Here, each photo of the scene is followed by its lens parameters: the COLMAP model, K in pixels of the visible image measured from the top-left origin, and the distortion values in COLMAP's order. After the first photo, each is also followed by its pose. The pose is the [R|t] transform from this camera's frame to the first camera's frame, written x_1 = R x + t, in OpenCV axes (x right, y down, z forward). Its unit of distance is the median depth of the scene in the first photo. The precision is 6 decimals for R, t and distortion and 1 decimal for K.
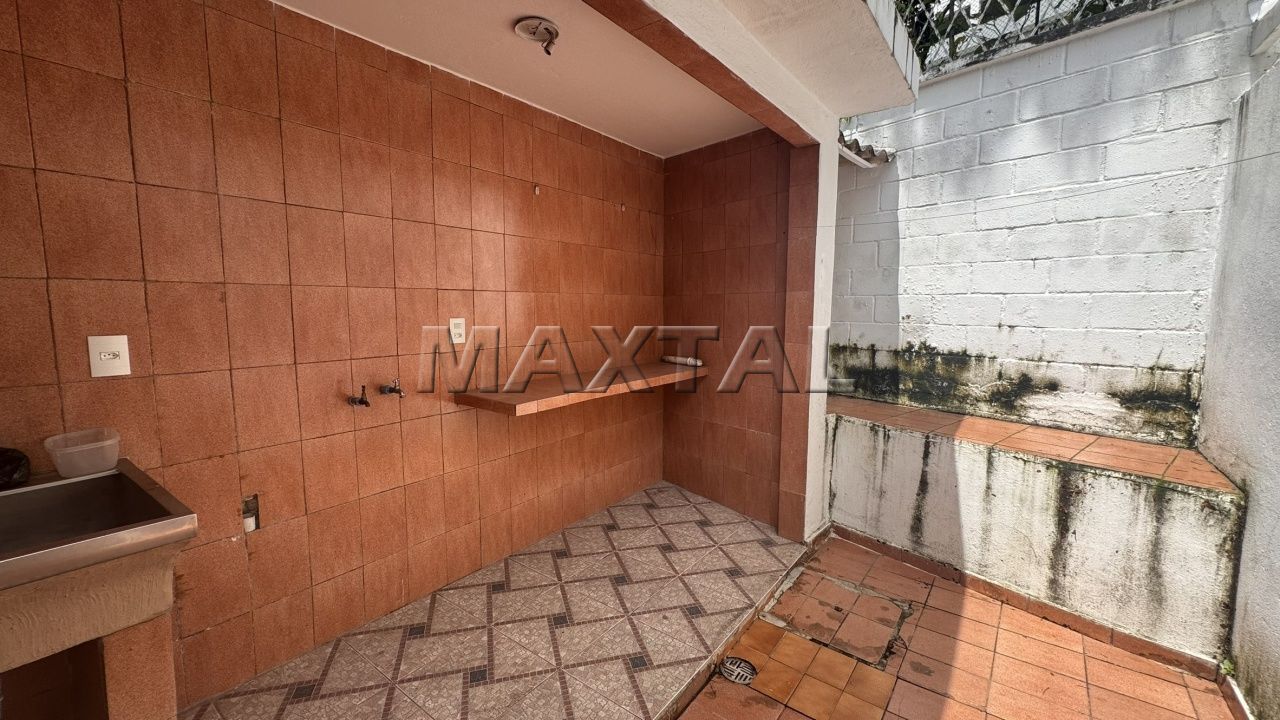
lens RADIAL K [[509.9, 0, 638.2], [0, 509.9, 359.5], [0, 0, 1]] dist [-0.002617, -0.000286]
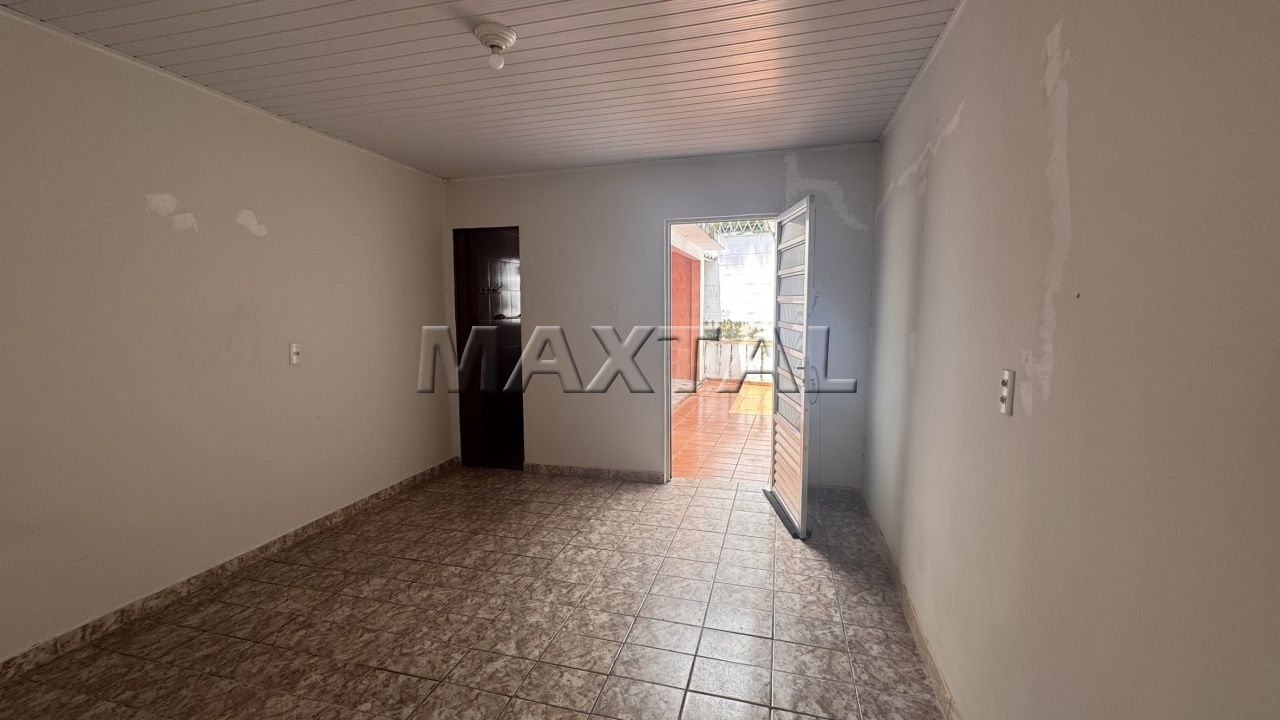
lens RADIAL K [[509.9, 0, 637.2], [0, 509.9, 358.3], [0, 0, 1]] dist [-0.002617, -0.000286]
pose [[0.931172, -0.038158, 0.362577, -1.120592], [0.038160, 0.999246, 0.007158, 0.164447], [-0.362577, 0.007171, 0.931926, -1.732643]]
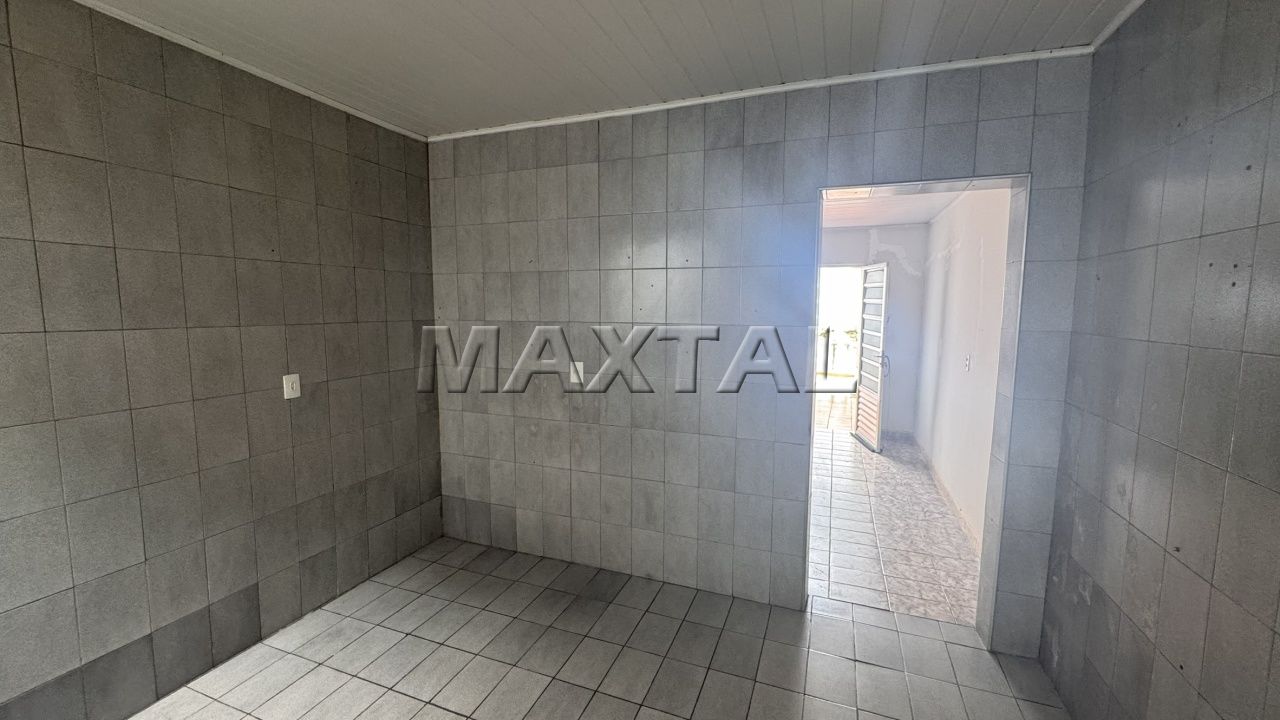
lens RADIAL K [[509.9, 0, 644.6], [0, 509.9, 359.9], [0, 0, 1]] dist [-0.002617, -0.000286]
pose [[0.957973, -0.024713, 0.285792, -2.796287], [0.021212, 0.999657, 0.015337, 0.174482], [-0.286073, -0.008630, 0.958169, -3.473342]]
